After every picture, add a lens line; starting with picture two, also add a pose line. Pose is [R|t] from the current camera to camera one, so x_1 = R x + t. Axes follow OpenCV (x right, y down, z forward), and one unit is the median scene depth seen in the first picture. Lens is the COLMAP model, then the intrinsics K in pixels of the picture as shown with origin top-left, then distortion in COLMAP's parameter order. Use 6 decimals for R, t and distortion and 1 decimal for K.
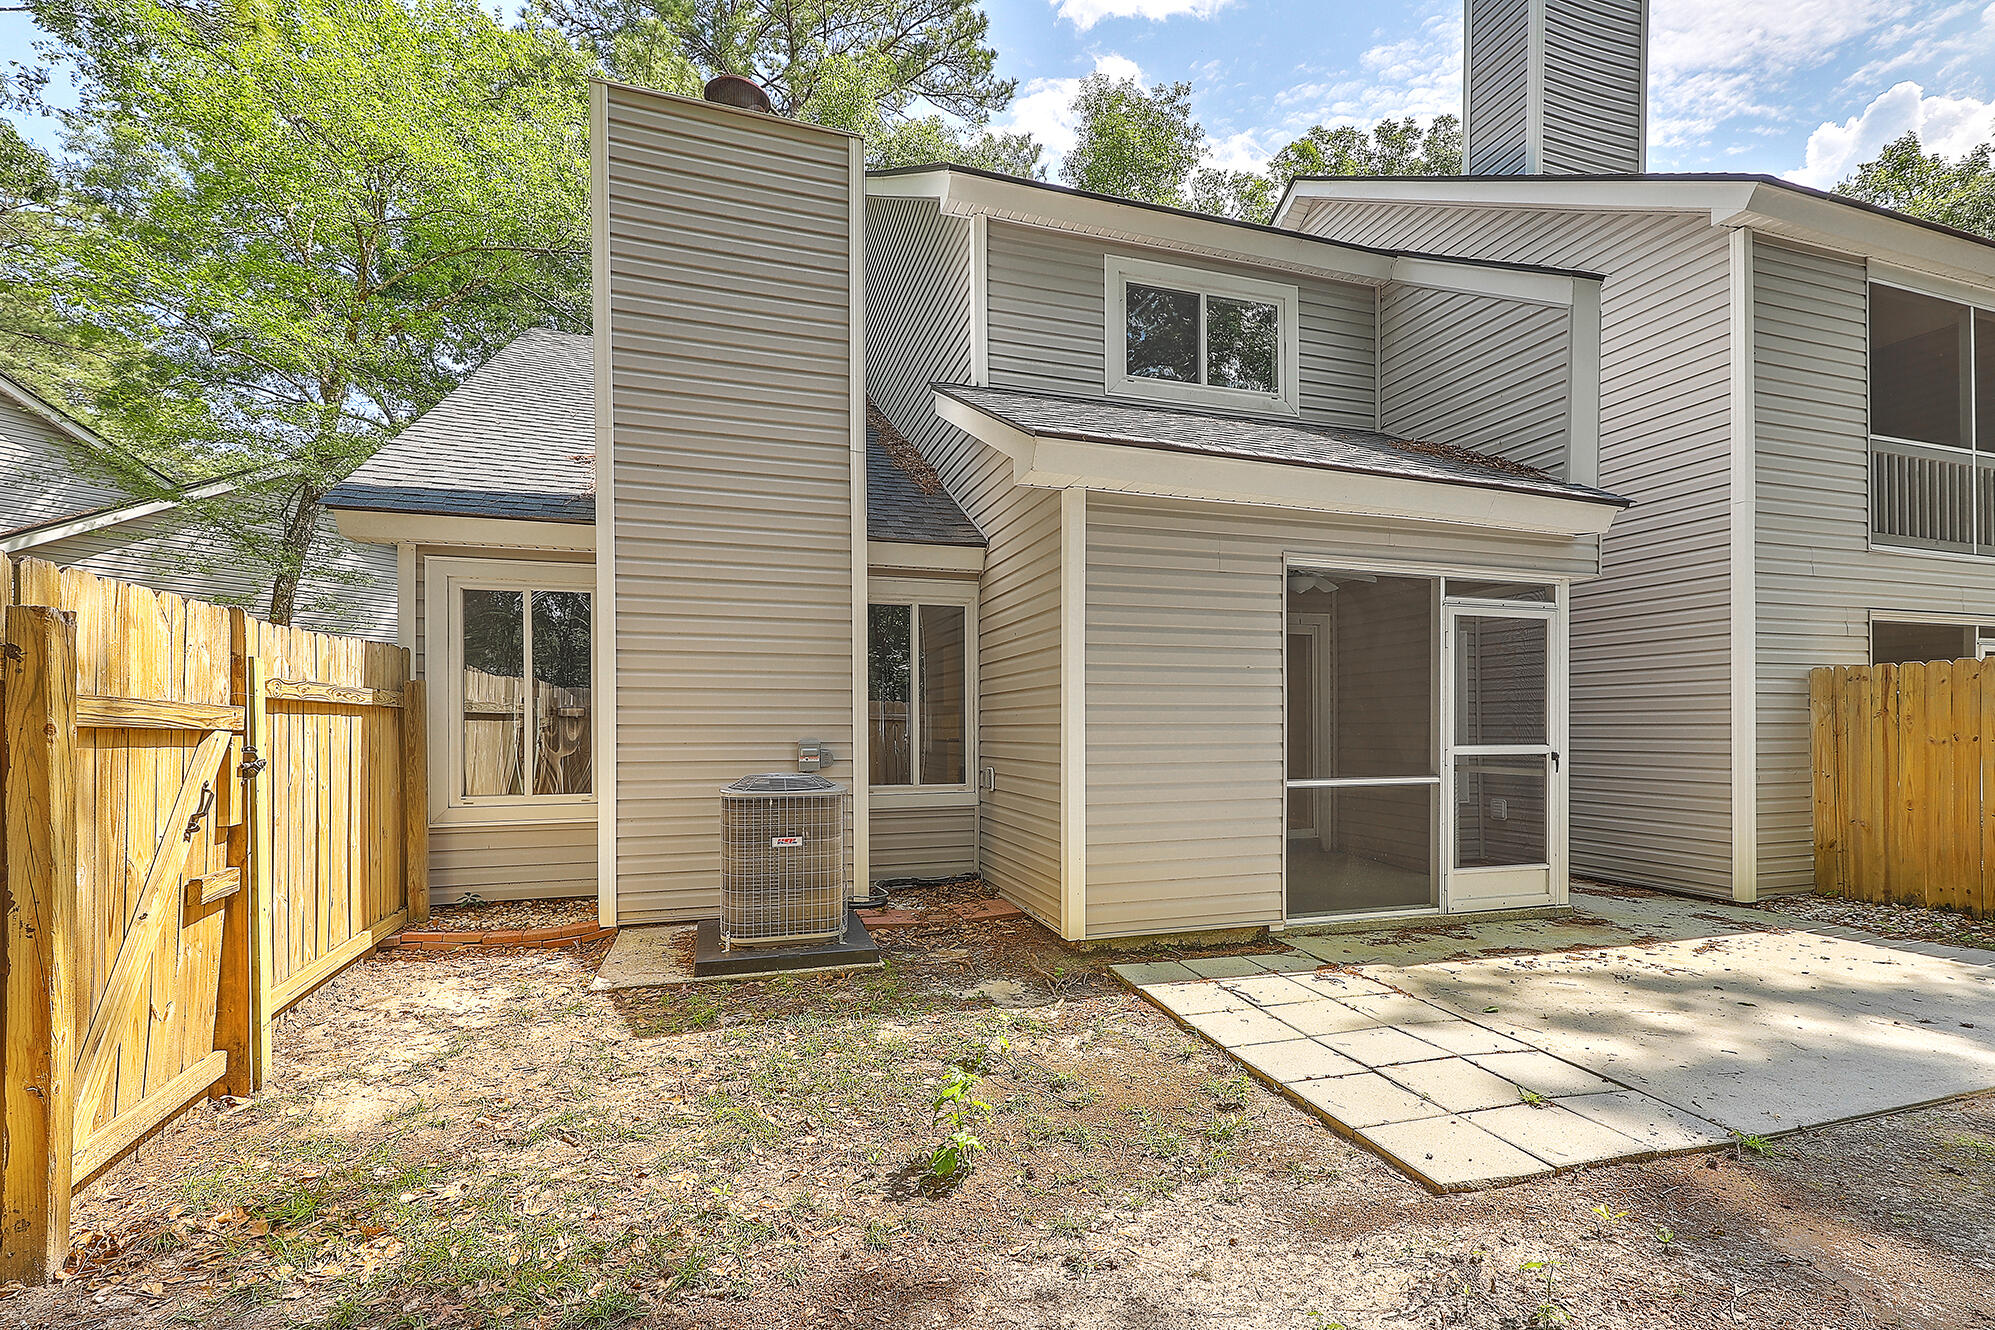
lens RADIAL K [[906.1, 0, 1021.2], [0, 906.1, 721.8], [0, 0, 1]] dist [0.004205, -0.000694]
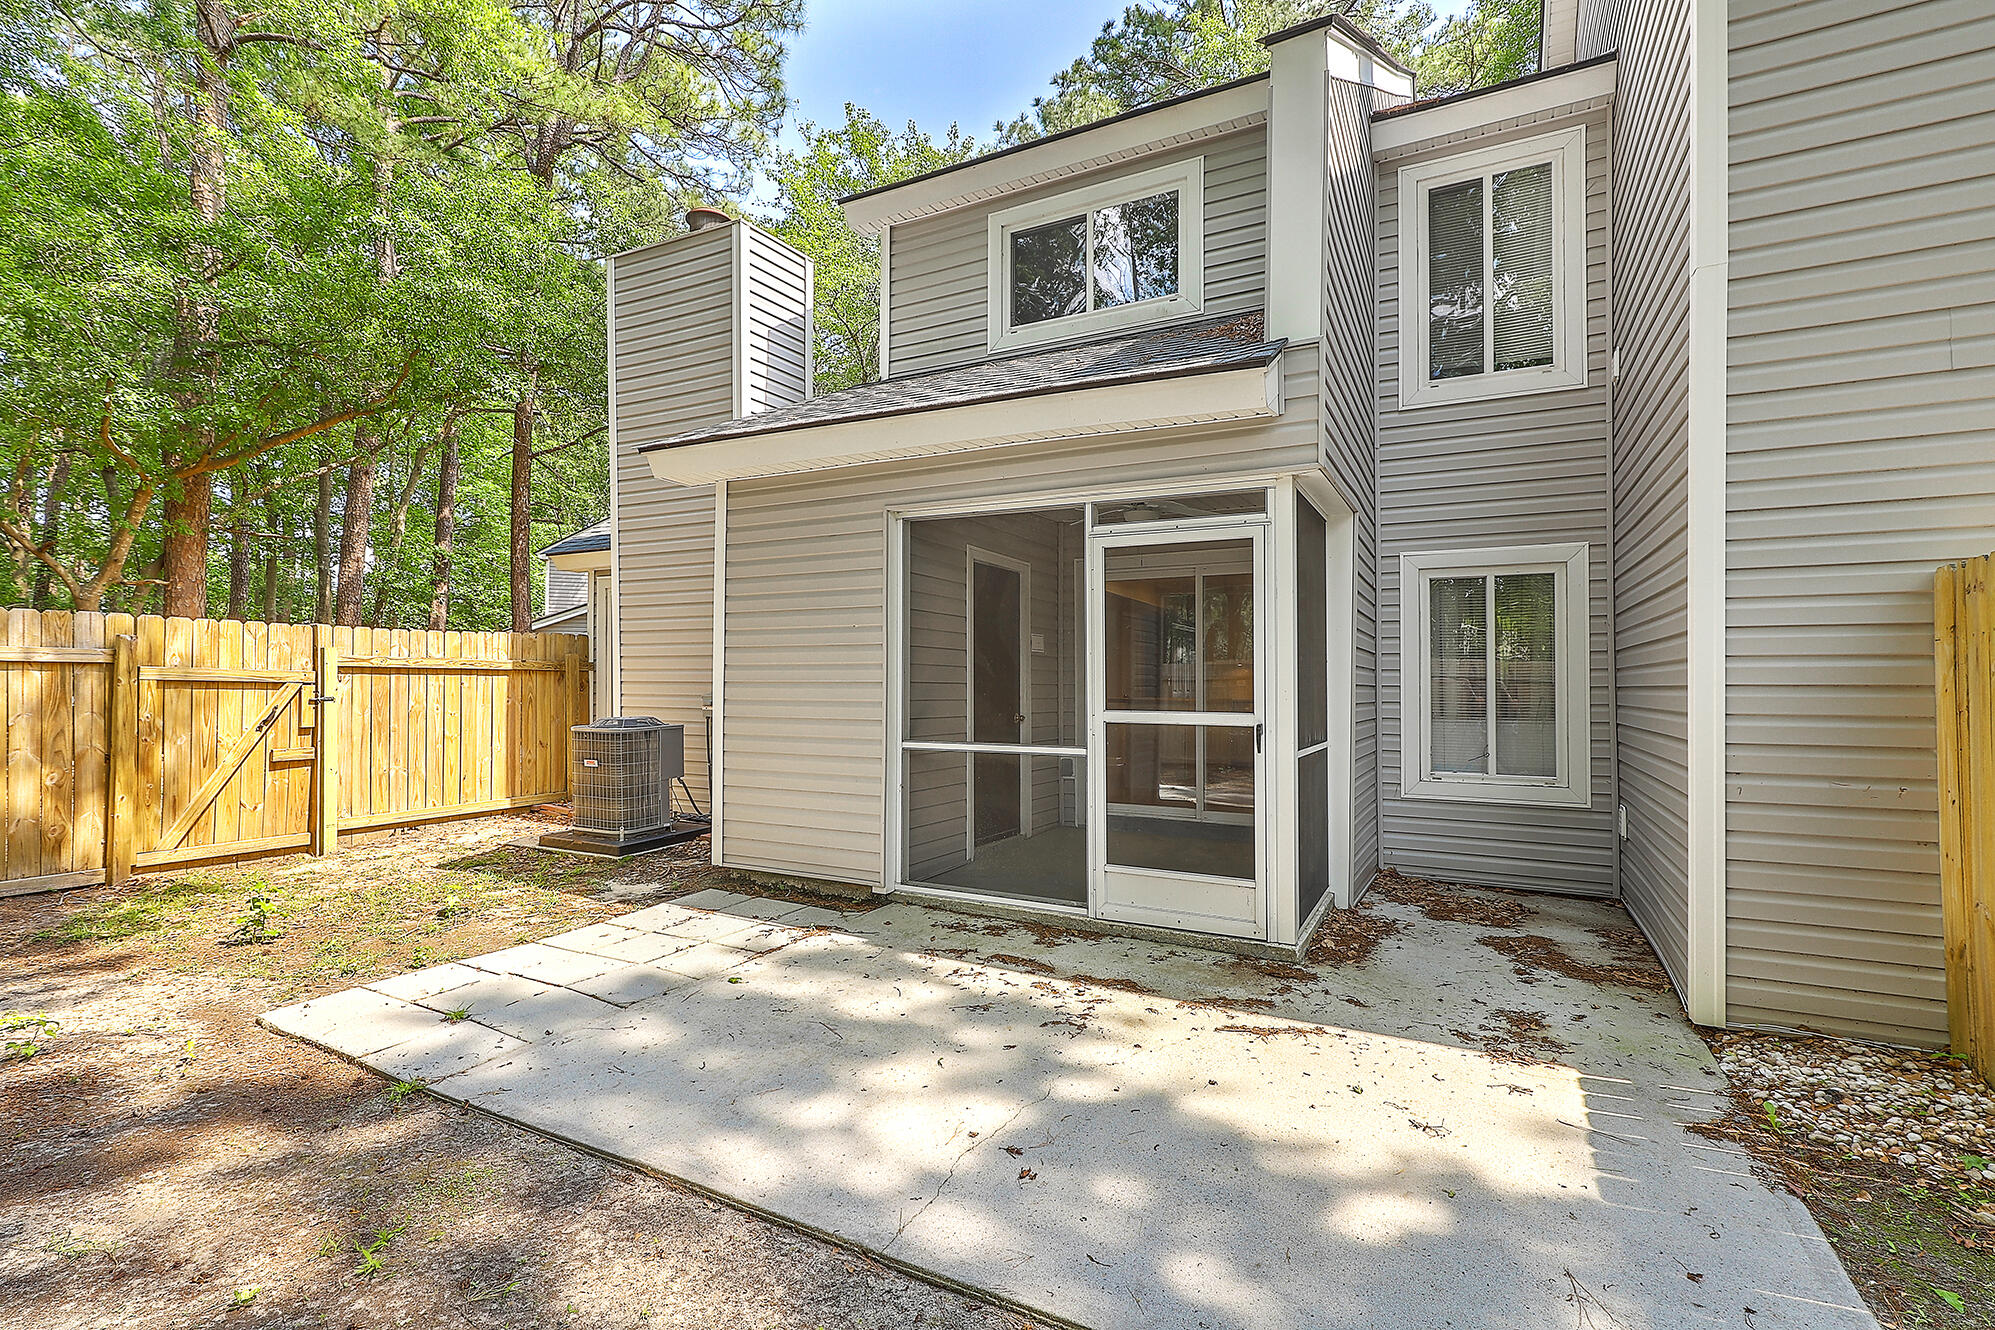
lens RADIAL K [[906.1, 0, 1011.2], [0, 906.1, 677.5], [0, 0, 1]] dist [0.004205, -0.000694]
pose [[0.698144, 0.000565, -0.715958, 1.084912], [-0.002449, 0.999996, -0.001599, -0.001722], [0.715954, 0.002870, 0.698142, 0.415914]]
